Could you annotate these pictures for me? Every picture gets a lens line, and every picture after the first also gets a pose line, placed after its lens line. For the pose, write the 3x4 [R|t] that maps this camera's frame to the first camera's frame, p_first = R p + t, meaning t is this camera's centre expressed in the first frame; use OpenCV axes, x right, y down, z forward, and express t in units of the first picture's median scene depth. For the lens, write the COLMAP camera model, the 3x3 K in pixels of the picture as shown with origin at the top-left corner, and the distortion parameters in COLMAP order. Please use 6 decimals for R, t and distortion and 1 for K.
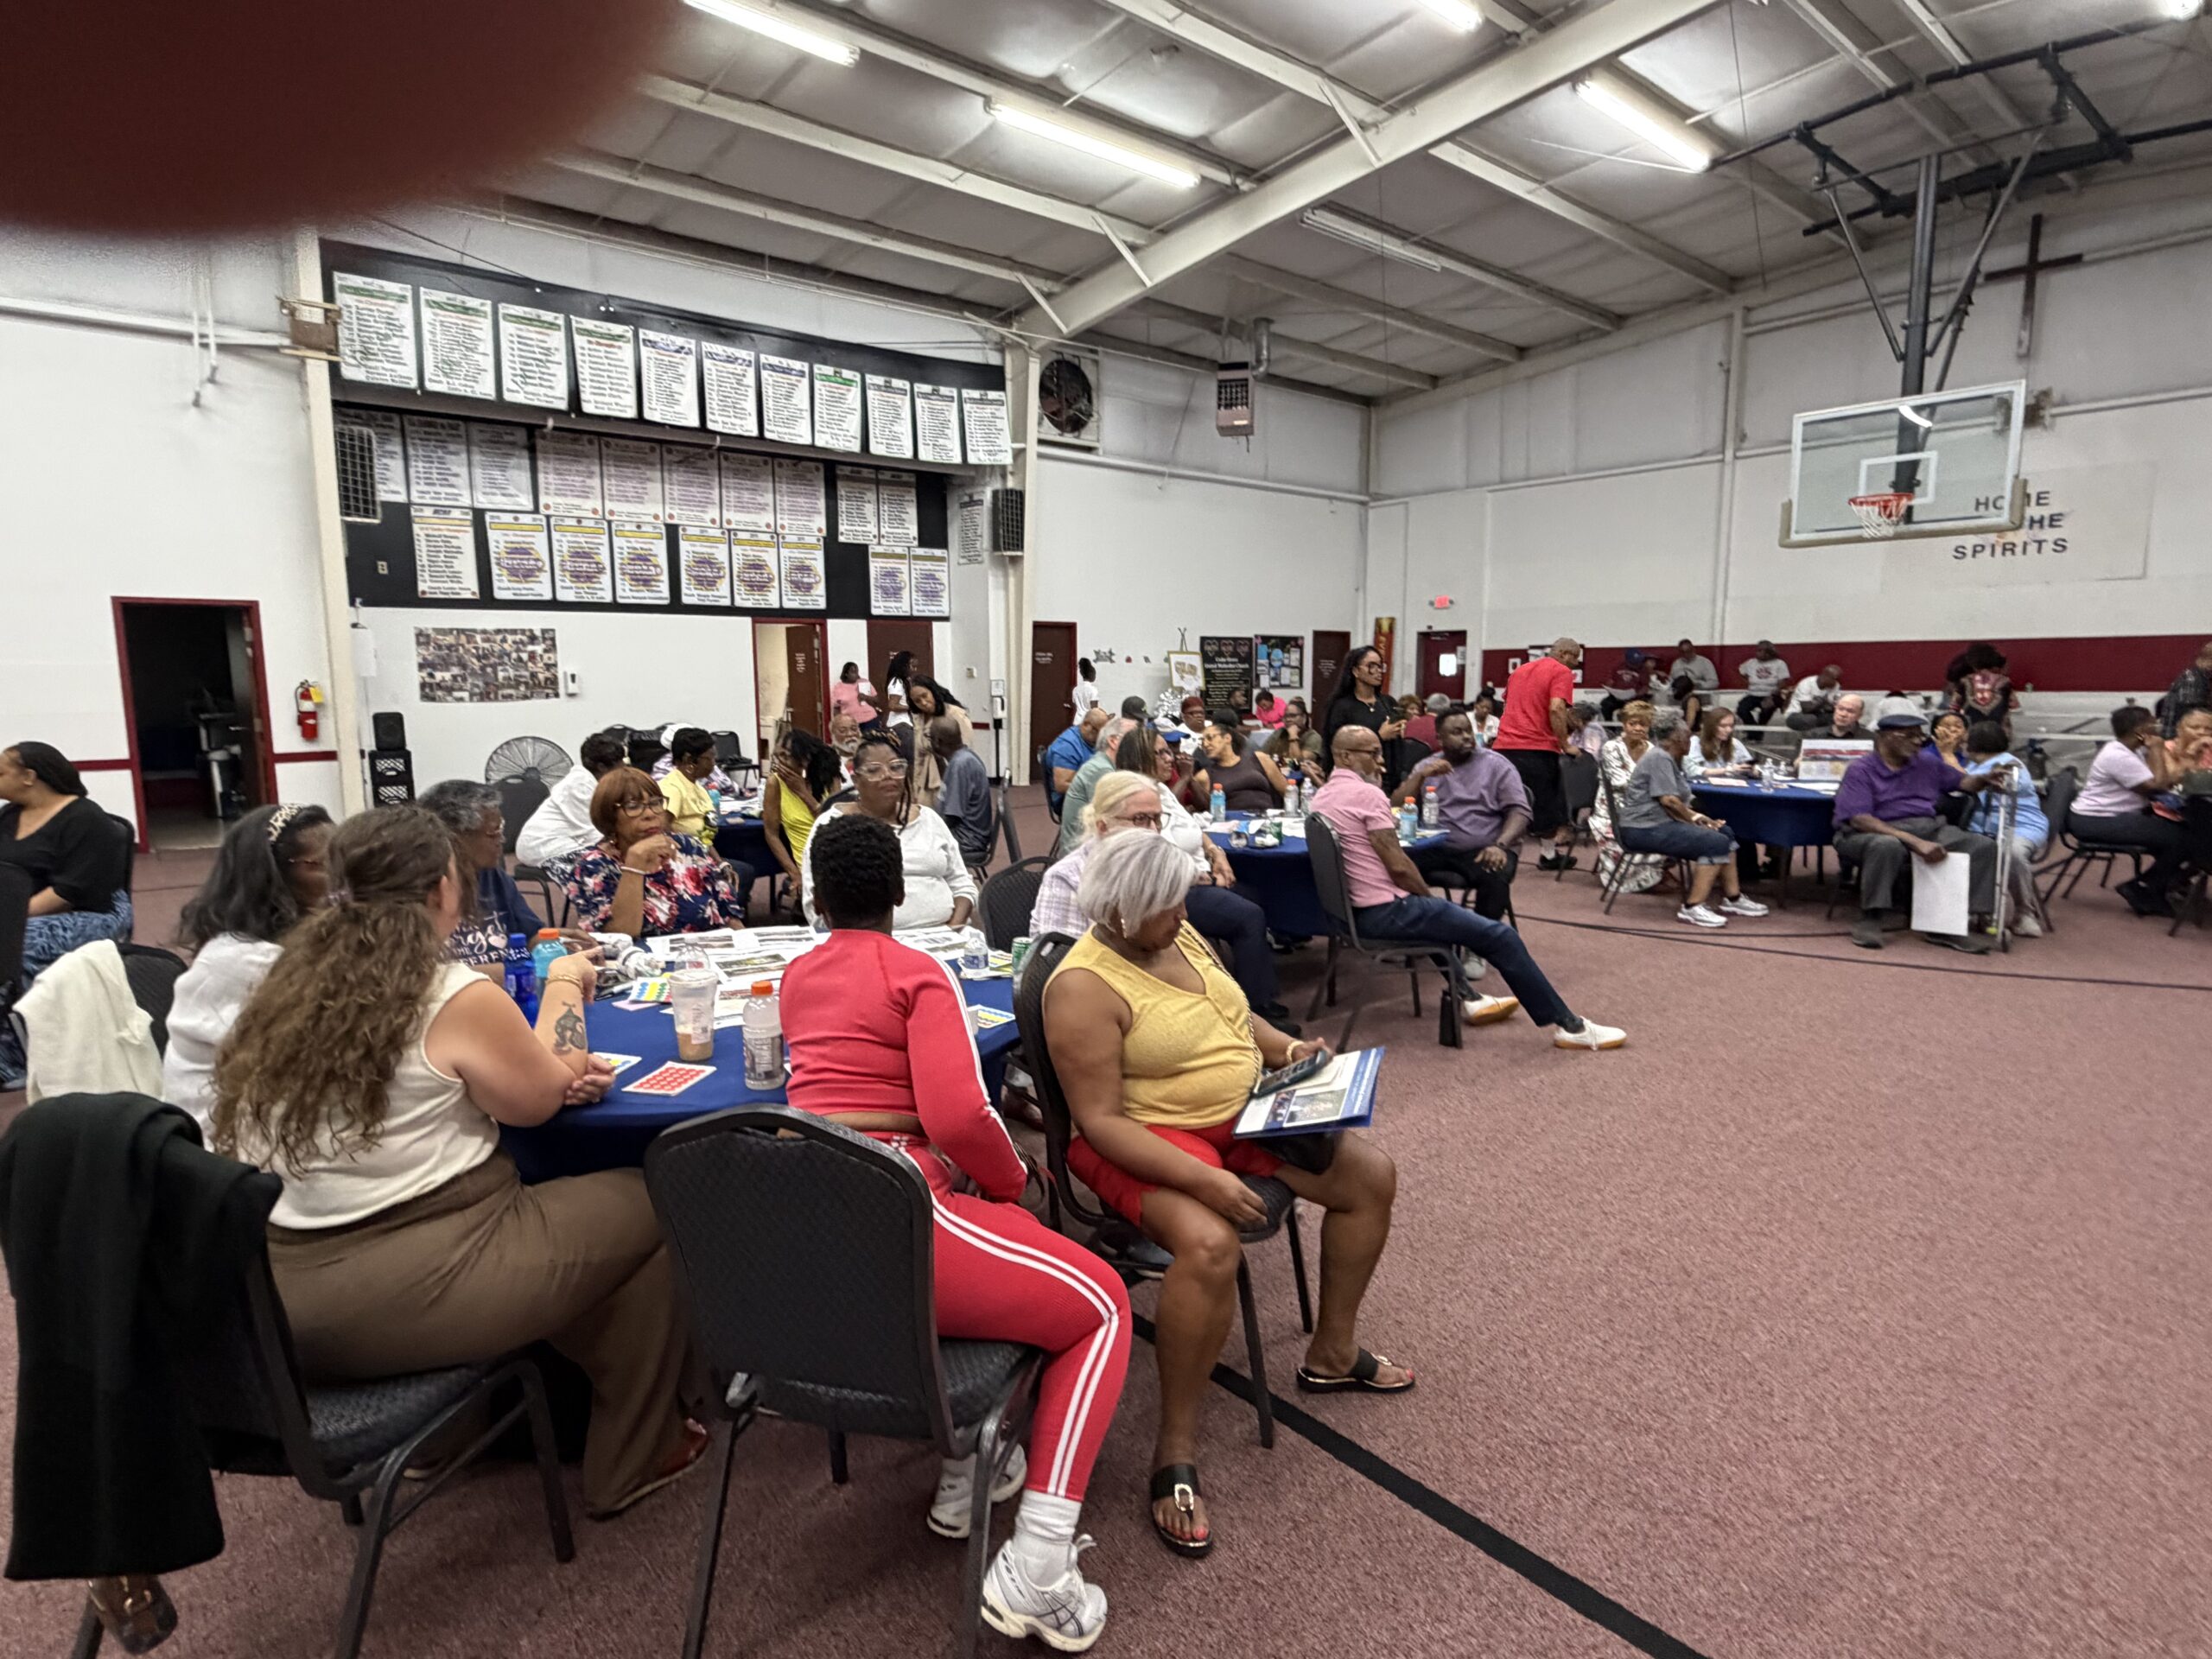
lens RADIAL K [[1156.2, 0, 1170.6], [0, 1156.2, 837.4], [0, 0, 1]] dist [-0.000372, 0.000239]
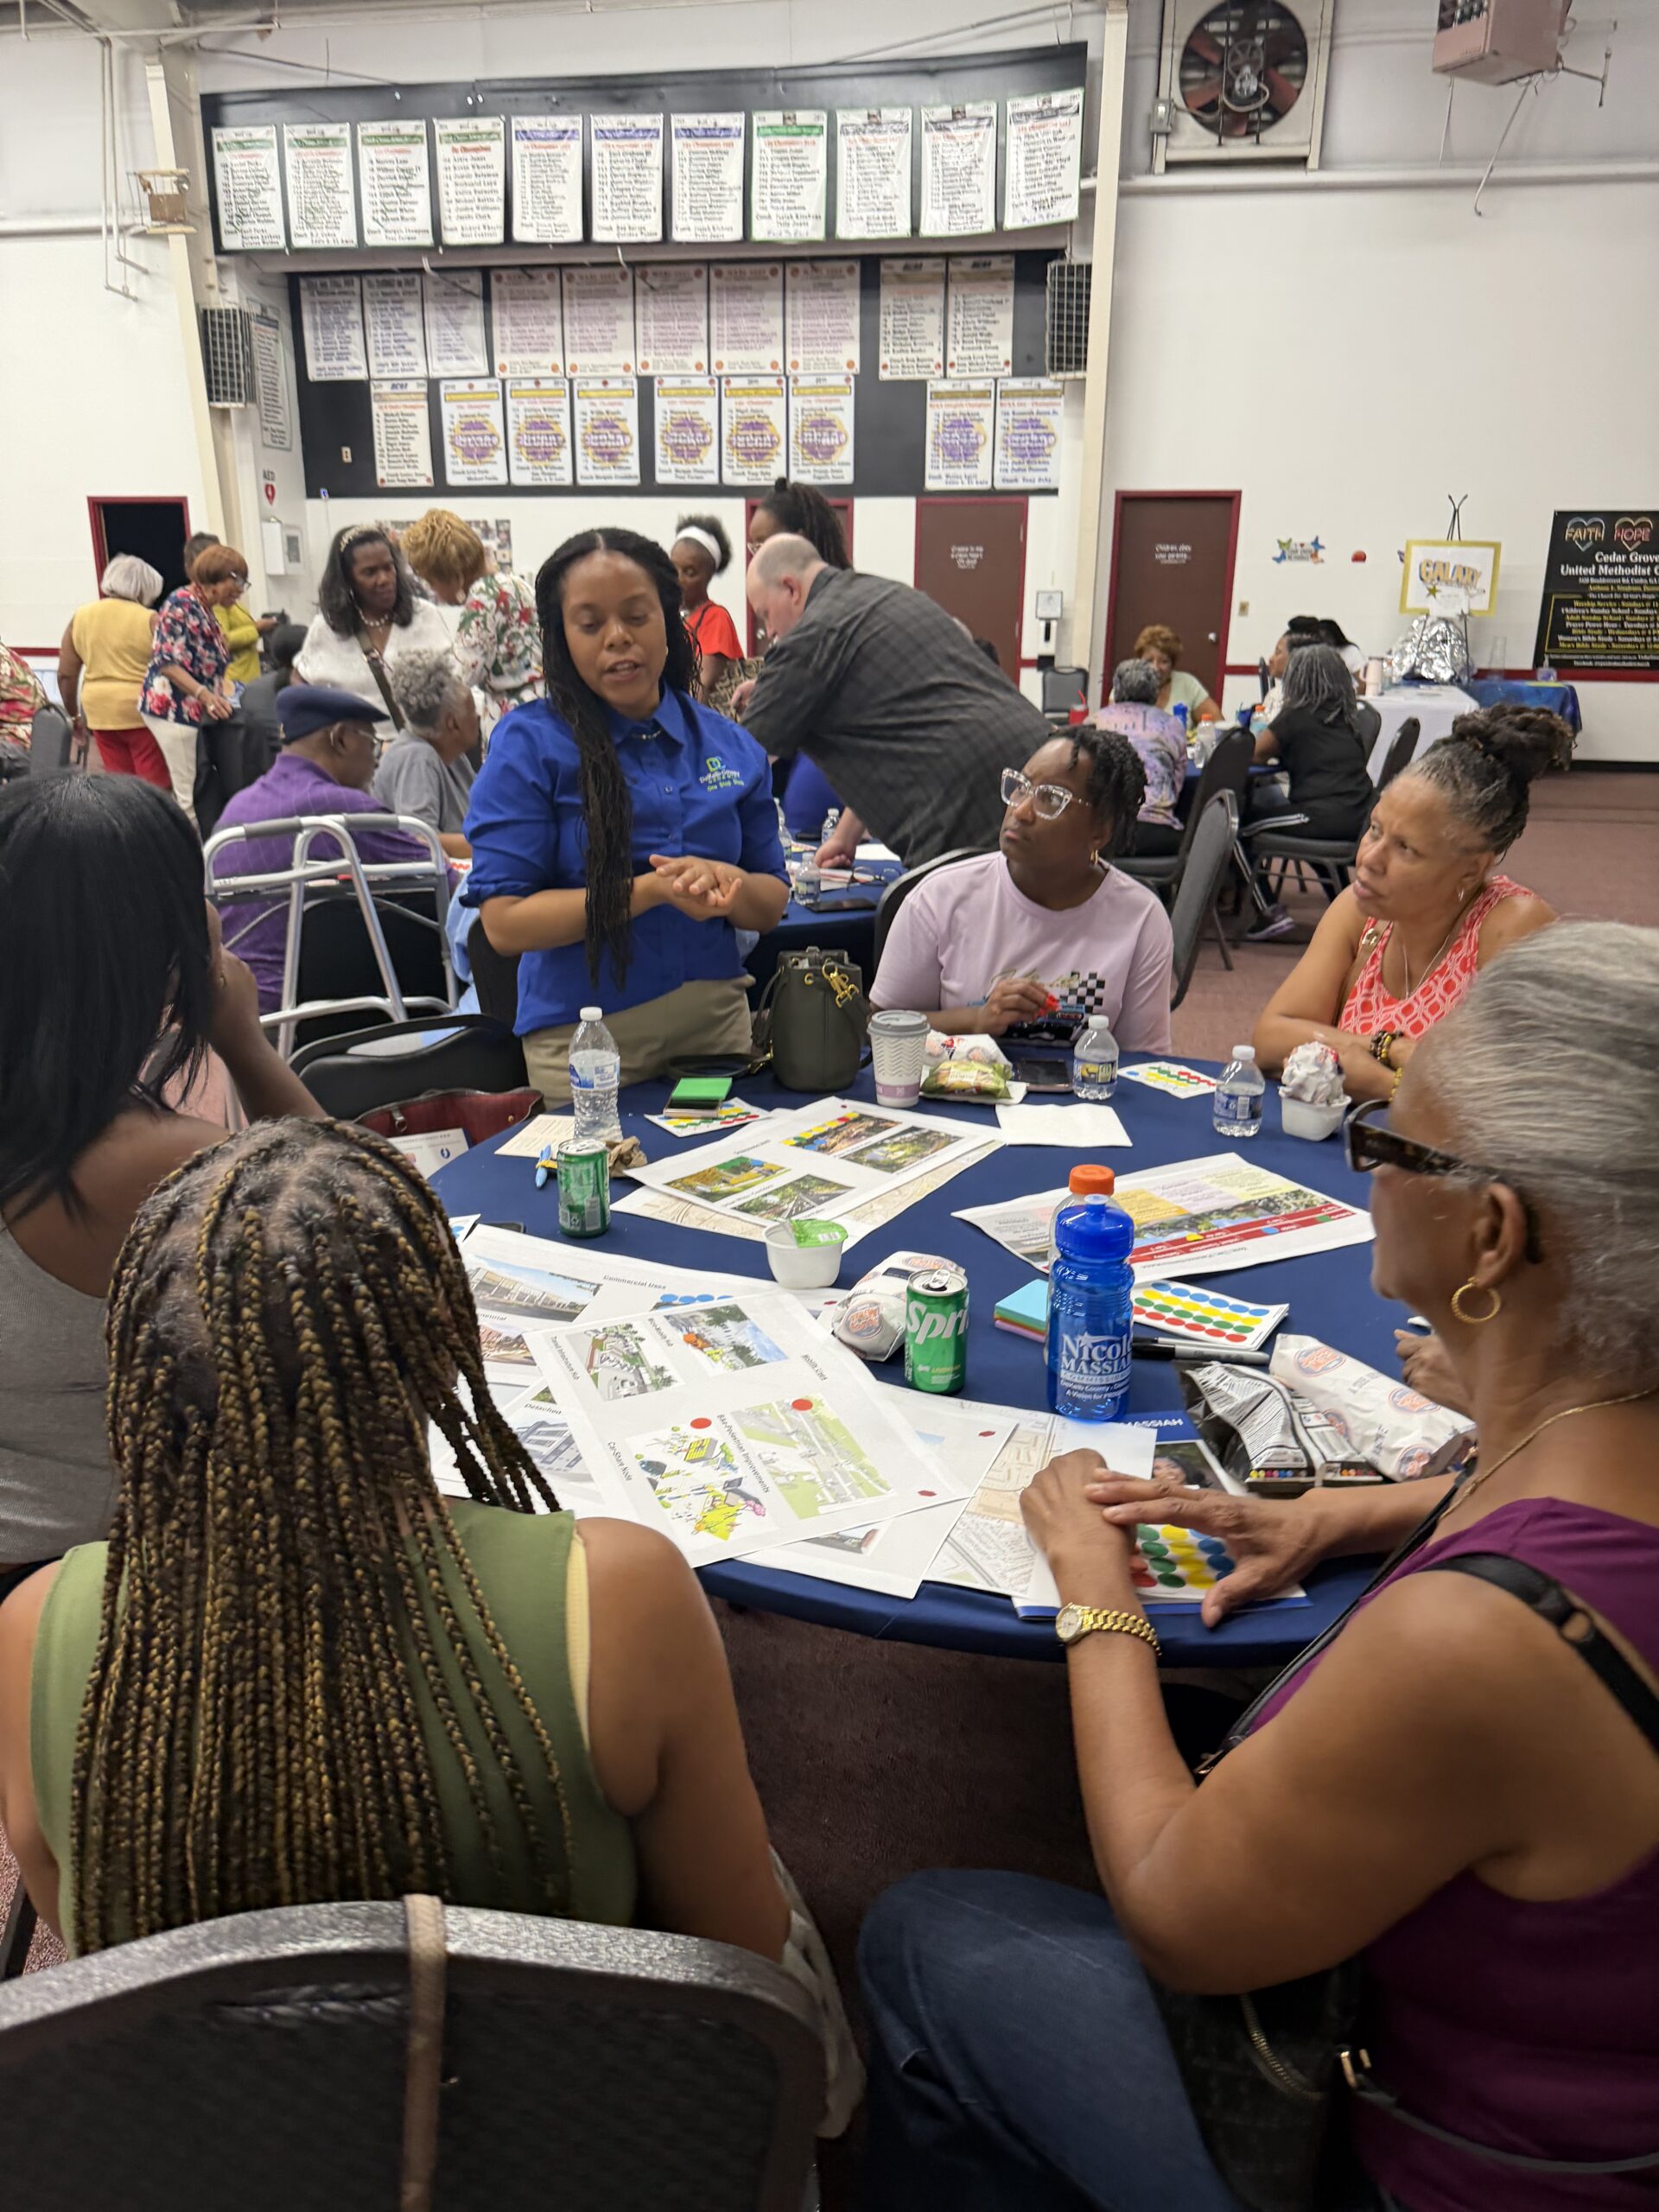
lens RADIAL K [[1615.8, 0, 832.2], [0, 1615.8, 1098.2], [0, 0, 1]] dist [0.013012, -0.024888]
pose [[0.626332, 0.242354, -0.740927, 0.579171], [-0.120697, 0.969134, 0.214969, -0.049690], [0.770156, -0.045215, 0.636251, 0.386392]]
